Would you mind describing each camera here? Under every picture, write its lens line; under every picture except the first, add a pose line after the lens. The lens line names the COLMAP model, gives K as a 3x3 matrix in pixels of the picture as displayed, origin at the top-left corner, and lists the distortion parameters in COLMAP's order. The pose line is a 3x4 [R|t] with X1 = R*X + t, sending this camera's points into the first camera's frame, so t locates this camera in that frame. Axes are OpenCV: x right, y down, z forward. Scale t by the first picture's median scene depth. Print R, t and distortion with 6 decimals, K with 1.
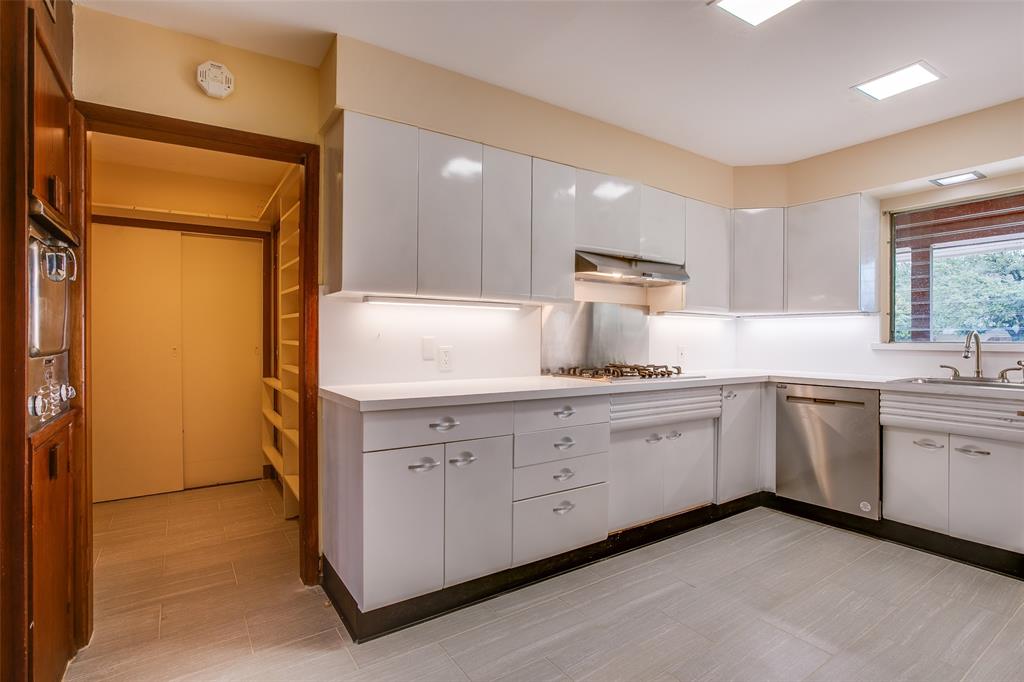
lens RADIAL K [[493.3, 0, 512.0], [0, 493.3, 341.0], [0, 0, 1]] dist [-0.002984, -0.000088]
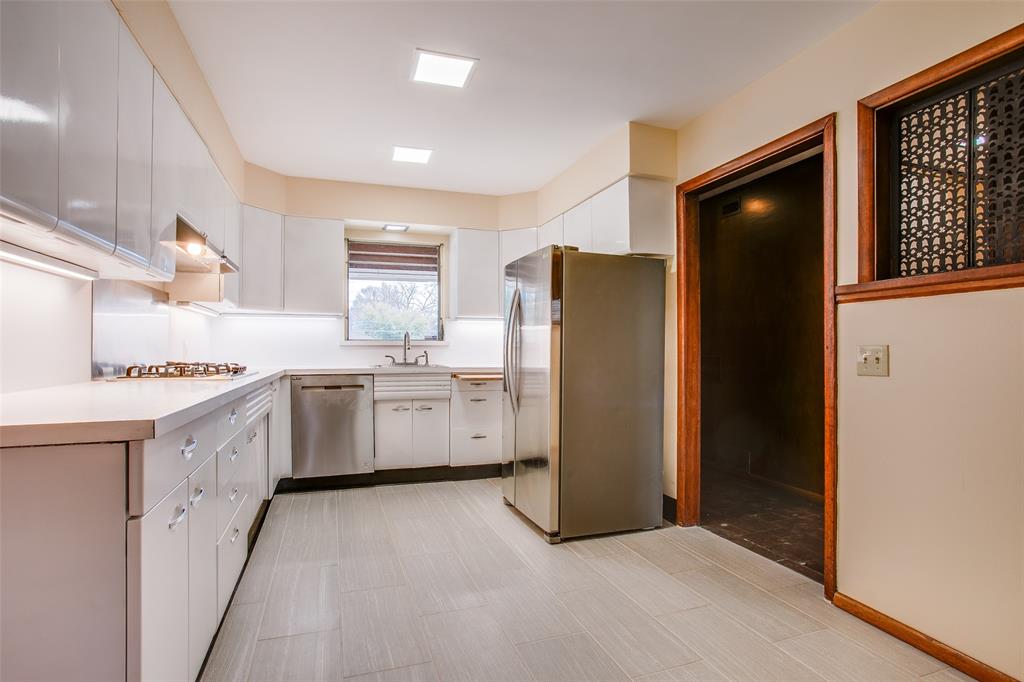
lens RADIAL K [[503.6, 0, 499.1], [0, 503.6, 351.6], [0, 0, 1]] dist [-0.063053, 0.024197]
pose [[0.272011, -0.008384, 0.962258, -0.456368], [0.006395, 0.999956, 0.006905, 0.031215], [-0.962273, 0.004275, 0.272053, 0.303318]]
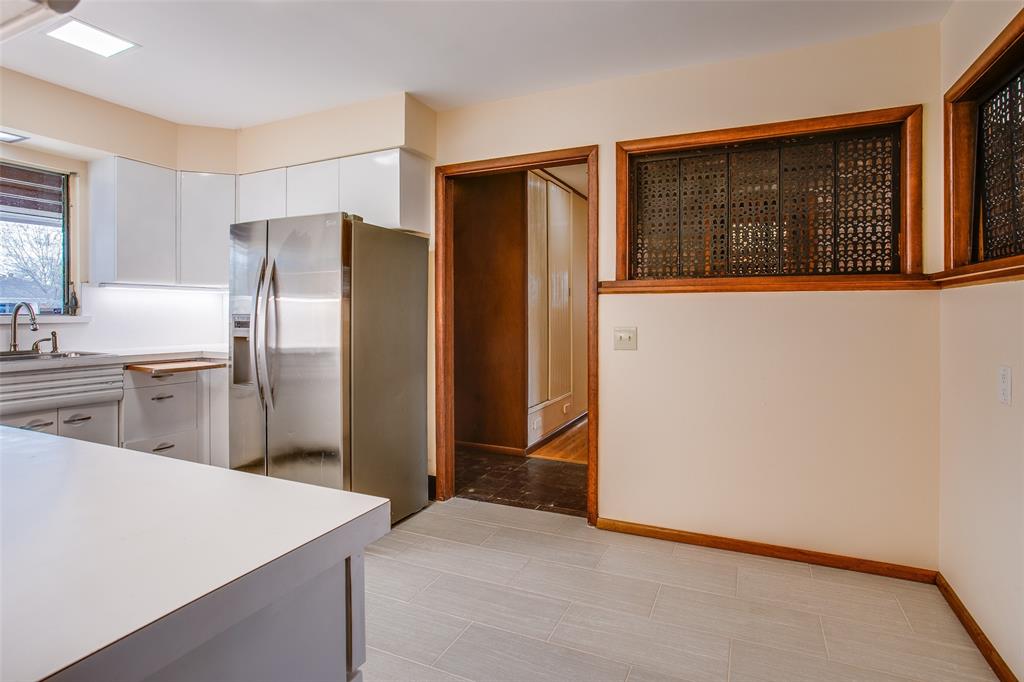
lens RADIAL K [[542.3, 0, 509.3], [0, 542.3, 320.4], [0, 0, 1]] dist [-0.069593, 0.030198]
pose [[-0.514758, -0.012163, 0.857249, -0.413783], [0.002691, 0.999872, 0.015802, 0.000926], [-0.857331, 0.010441, -0.514659, 0.696308]]
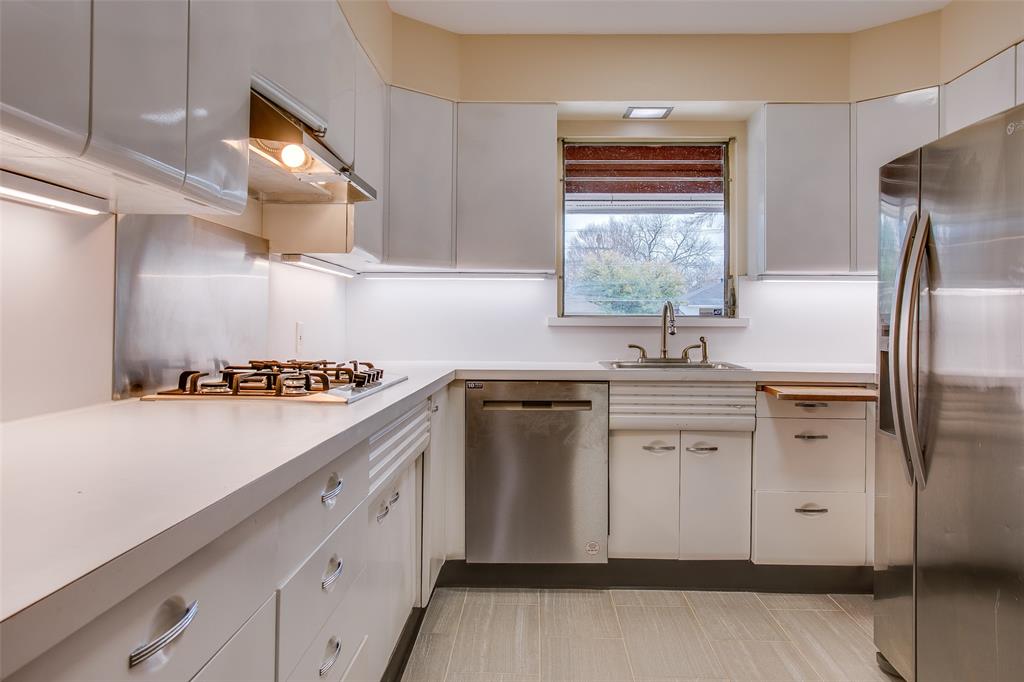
lens RADIAL K [[773.5, 0, 513.1], [0, 773.5, 313.4], [0, 0, 1]] dist [-0.011322, -0.002076]
pose [[0.588639, 0.008262, 0.808354, -0.247581], [0.000066, 0.999947, -0.010268, 0.012214], [-0.808396, 0.006097, 0.588607, 0.442354]]
